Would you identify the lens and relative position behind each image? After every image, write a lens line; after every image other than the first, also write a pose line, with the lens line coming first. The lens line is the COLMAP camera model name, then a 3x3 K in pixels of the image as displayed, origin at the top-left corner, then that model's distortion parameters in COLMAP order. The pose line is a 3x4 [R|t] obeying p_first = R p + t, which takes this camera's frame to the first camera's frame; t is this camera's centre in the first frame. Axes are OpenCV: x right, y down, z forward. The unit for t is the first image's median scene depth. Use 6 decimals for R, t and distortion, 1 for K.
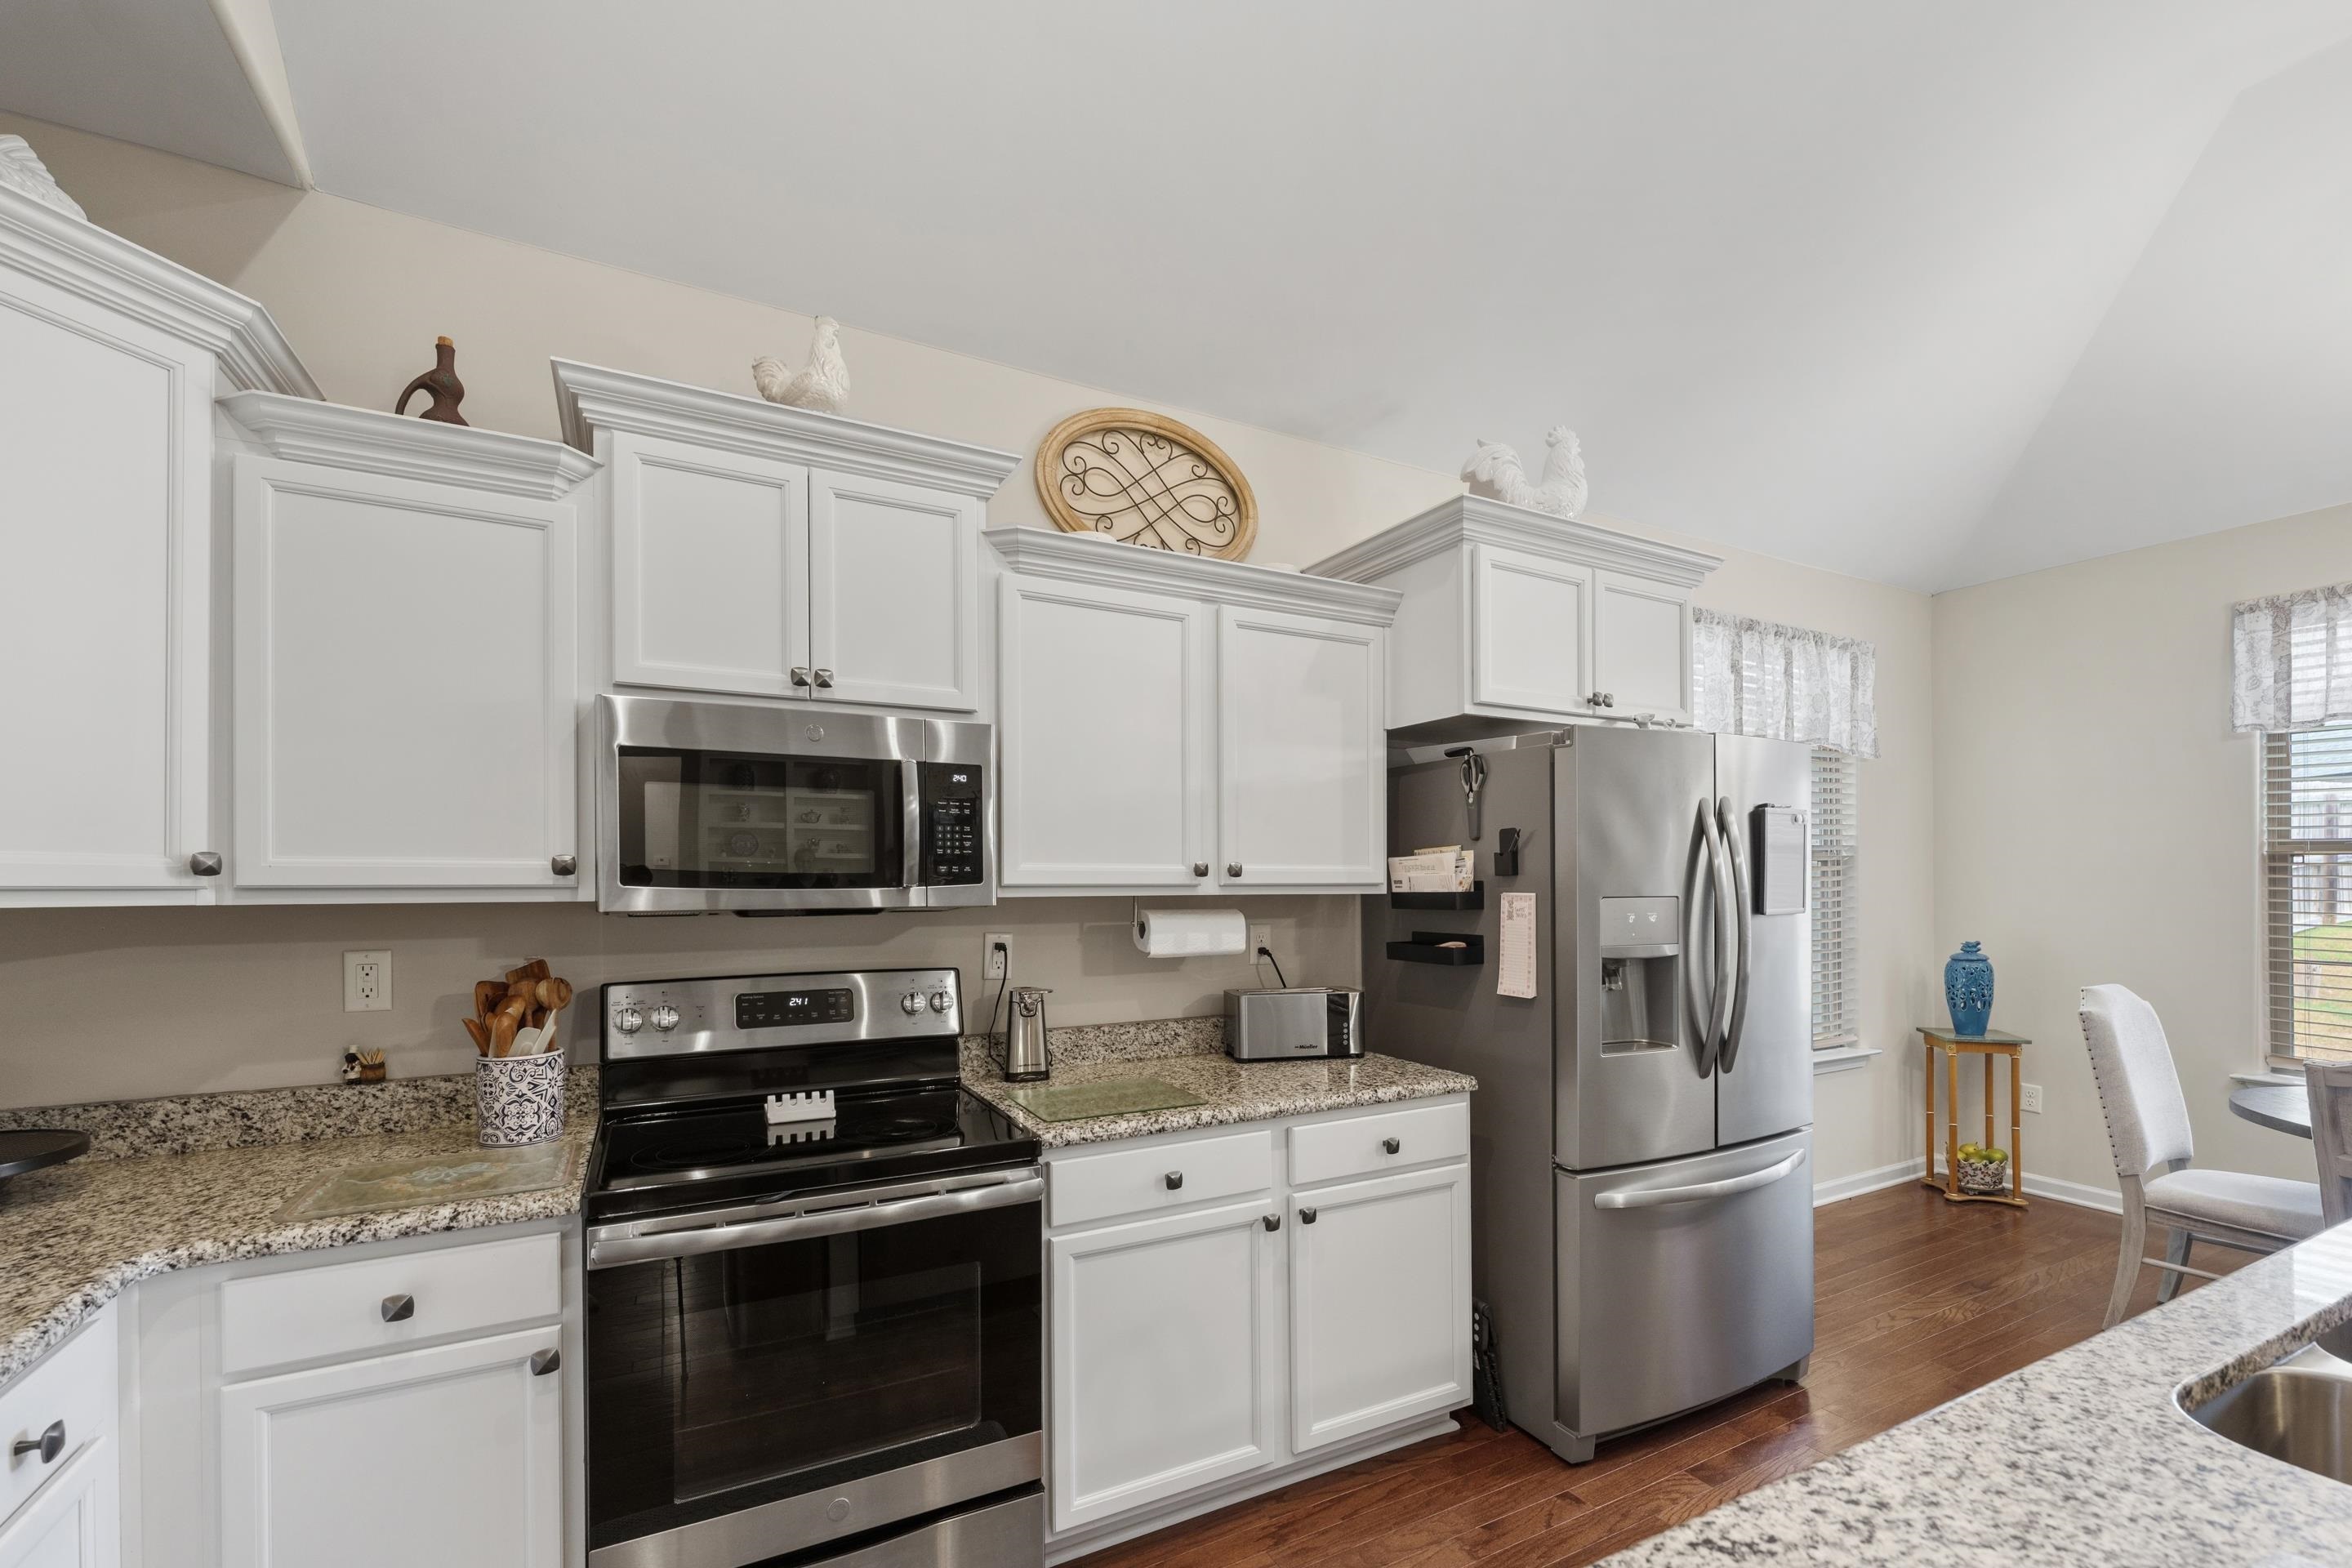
lens RADIAL K [[975.3, 0, 1166.6], [0, 975.3, 876.9], [0, 0, 1]] dist [0.000024, -0.000127]
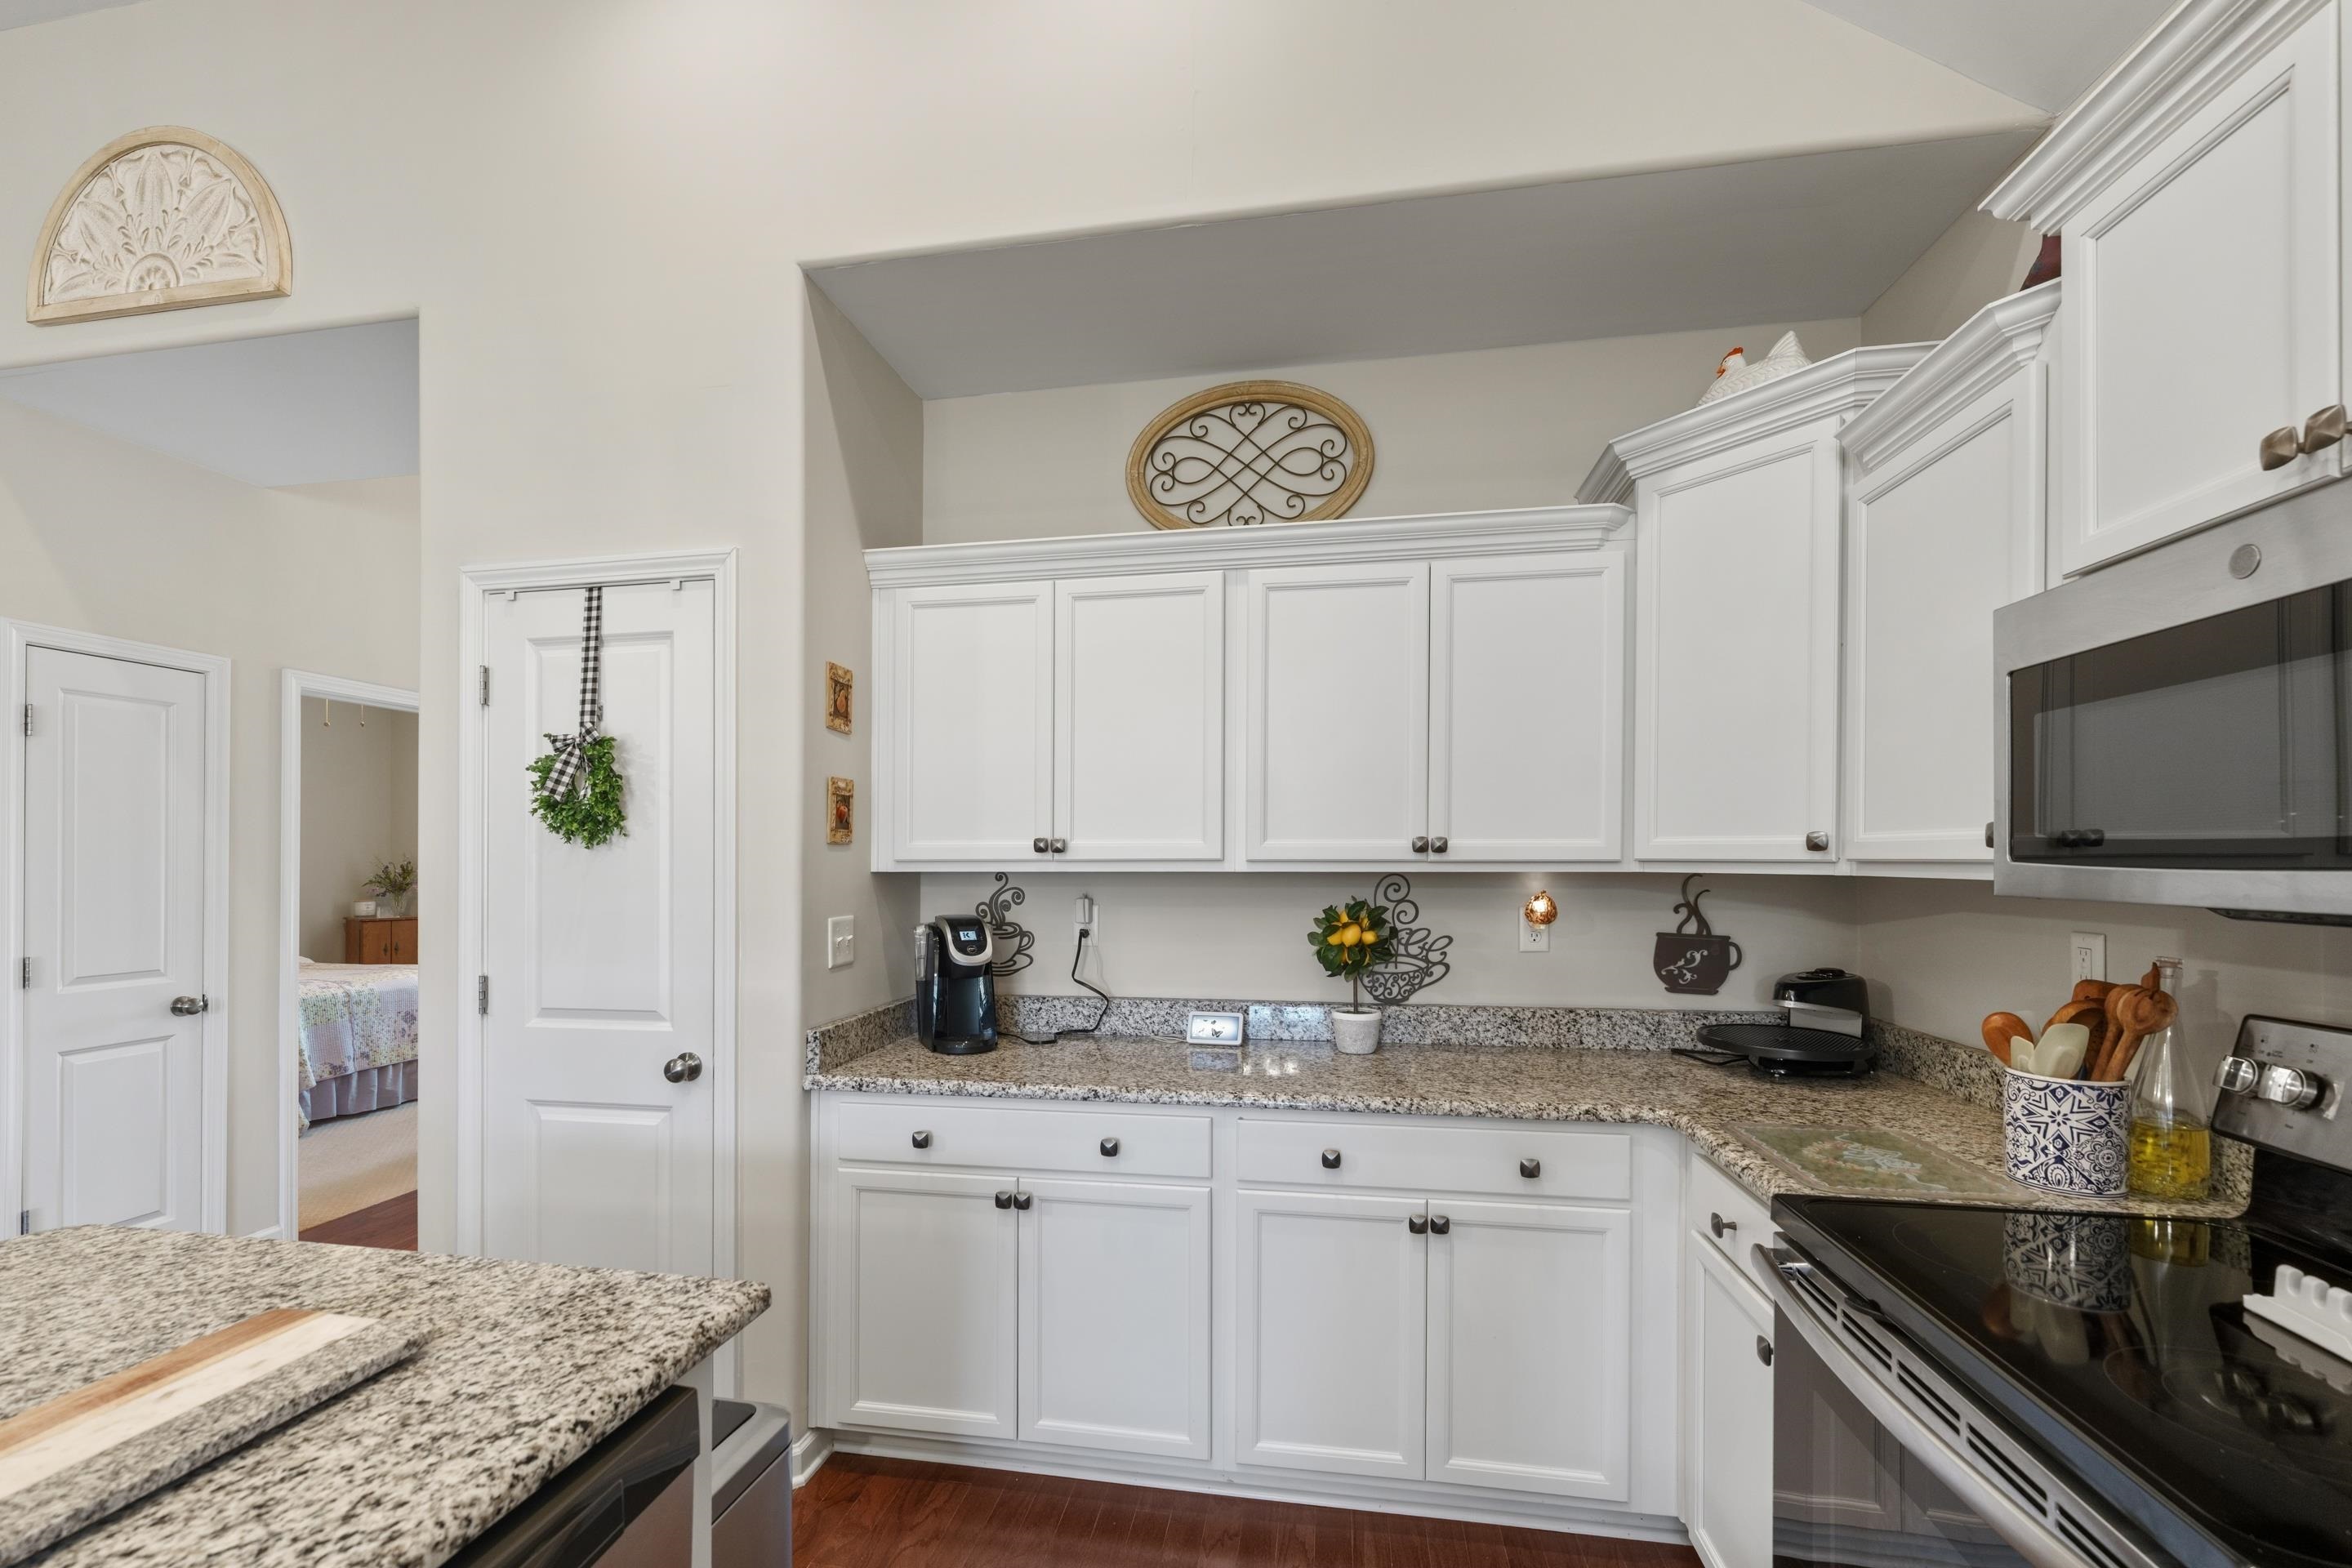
lens RADIAL K [[967.8, 0, 1167.8], [0, 967.8, 859.7], [0, 0, 1]] dist [-0.000213, -0.000134]
pose [[-0.603991, 0.005698, -0.796971, 0.407190], [0.008690, 0.999962, 0.000563, 0.001234], [0.796944, -0.006586, -0.604018, 0.923484]]
